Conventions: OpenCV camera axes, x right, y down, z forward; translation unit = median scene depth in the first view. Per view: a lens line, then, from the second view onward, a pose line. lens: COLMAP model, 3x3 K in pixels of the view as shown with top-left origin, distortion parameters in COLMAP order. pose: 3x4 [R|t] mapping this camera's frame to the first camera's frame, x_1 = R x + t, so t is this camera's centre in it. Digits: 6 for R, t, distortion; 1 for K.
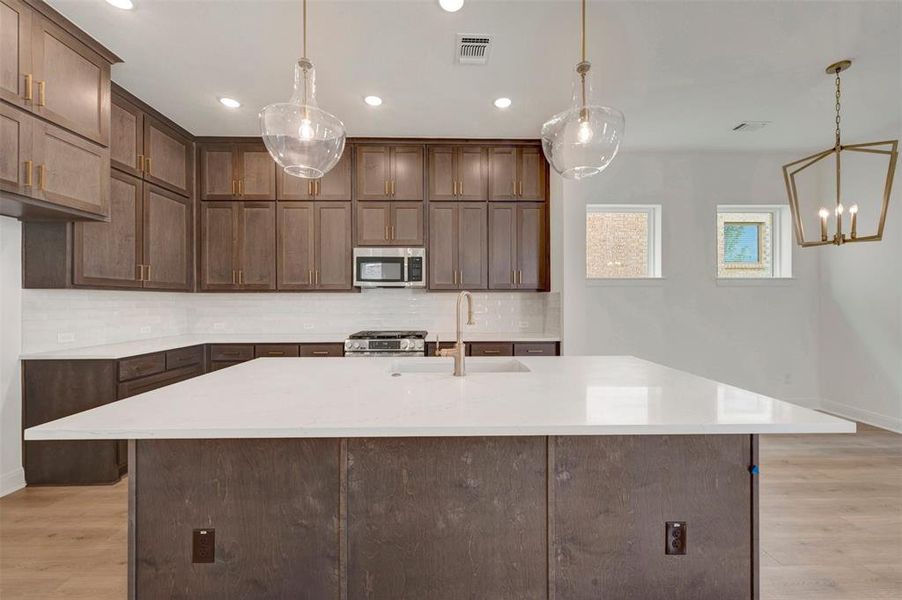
lens RADIAL K [[356.5, 0, 454.6], [0, 356.5, 300.9], [0, 0, 1]] dist [0.002362, -0.000379]
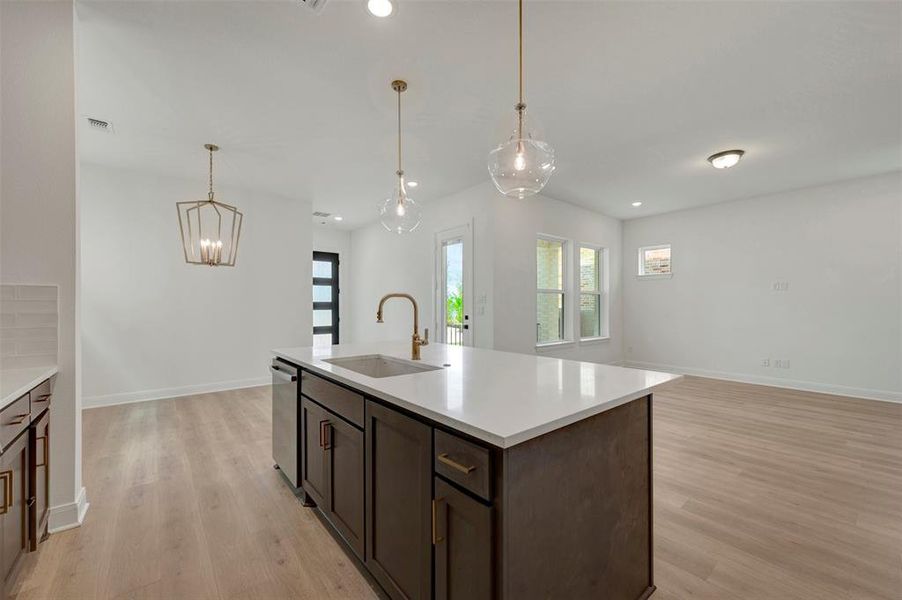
lens RADIAL K [[356.5, 0, 451.1], [0, 356.5, 305.1], [0, 0, 1]] dist [0.002362, -0.000379]
pose [[-0.620135, 0.002228, 0.784492, -0.607265], [-0.000450, 0.999995, -0.003195, 0.008288], [-0.784495, -0.002334, -0.620131, 0.961890]]
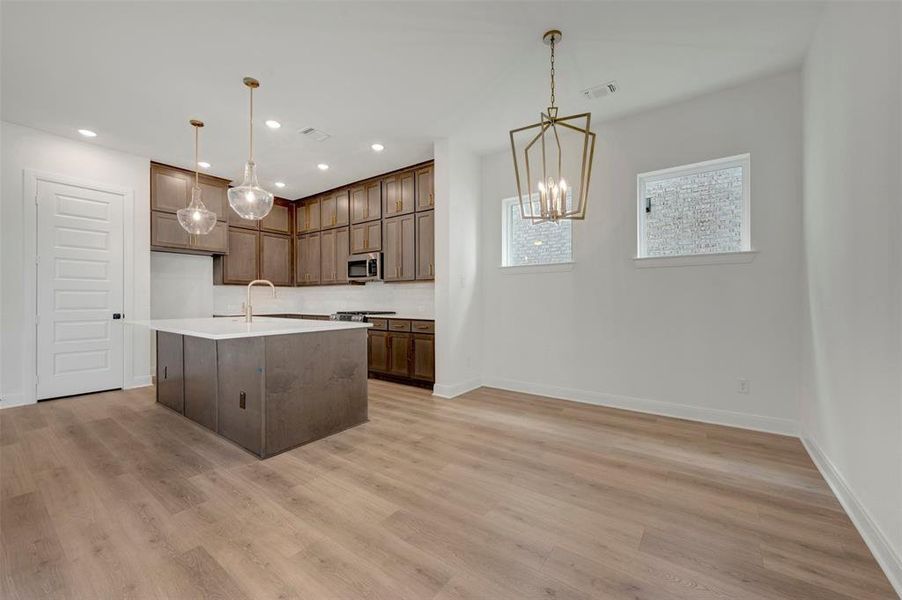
lens RADIAL K [[356.5, 0, 454.8], [0, 356.5, 301.3], [0, 0, 1]] dist [0.002362, -0.000379]
pose [[0.796897, 0.004547, -0.604098, 1.220807], [0.001269, 0.999957, 0.009200, 0.040731], [0.604113, -0.008098, 0.796857, 0.057317]]
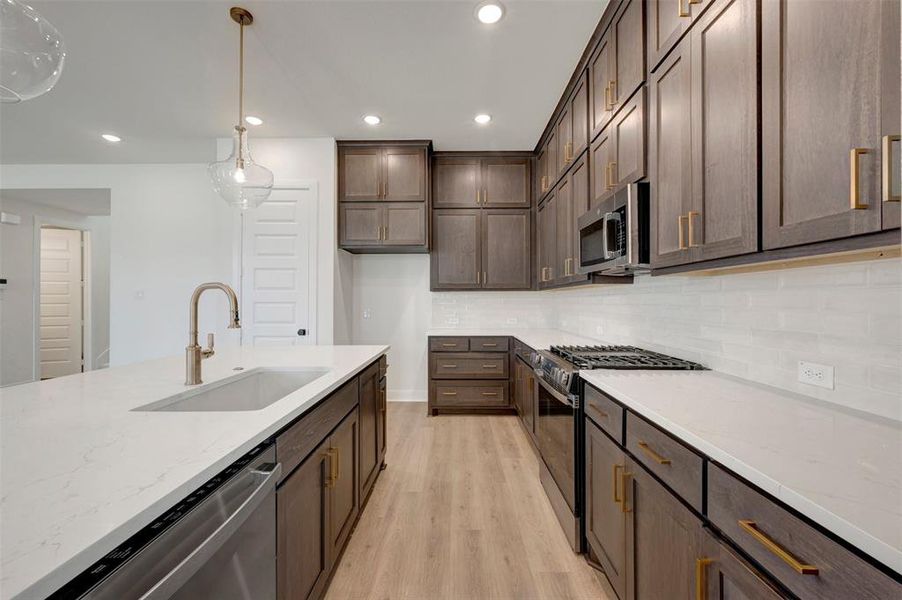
lens RADIAL K [[356.5, 0, 452.2], [0, 356.5, 298.1], [0, 0, 1]] dist [0.002362, -0.000379]
pose [[-0.029394, -0.006357, -0.999548, 0.476997], [0.005711, 0.999962, -0.006527, 0.007510], [0.999552, -0.005900, -0.029357, 0.925743]]
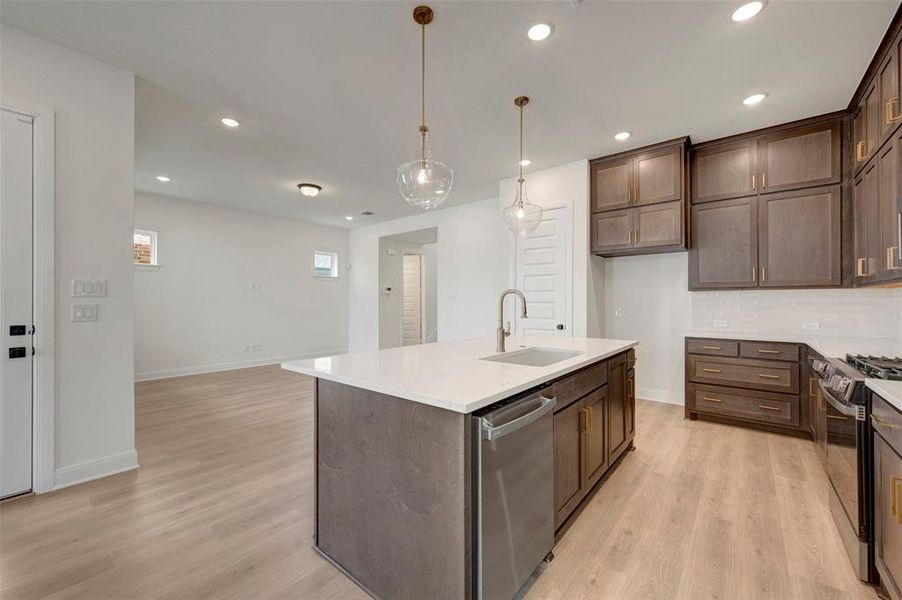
lens RADIAL K [[356.5, 0, 453.7], [0, 356.5, 300.3], [0, 0, 1]] dist [0.002362, -0.000379]
pose [[-0.649439, -0.000096, -0.760414, 0.674257], [0.004426, 0.999983, -0.003907, 0.007502], [0.760401, -0.005903, -0.649427, 0.996507]]
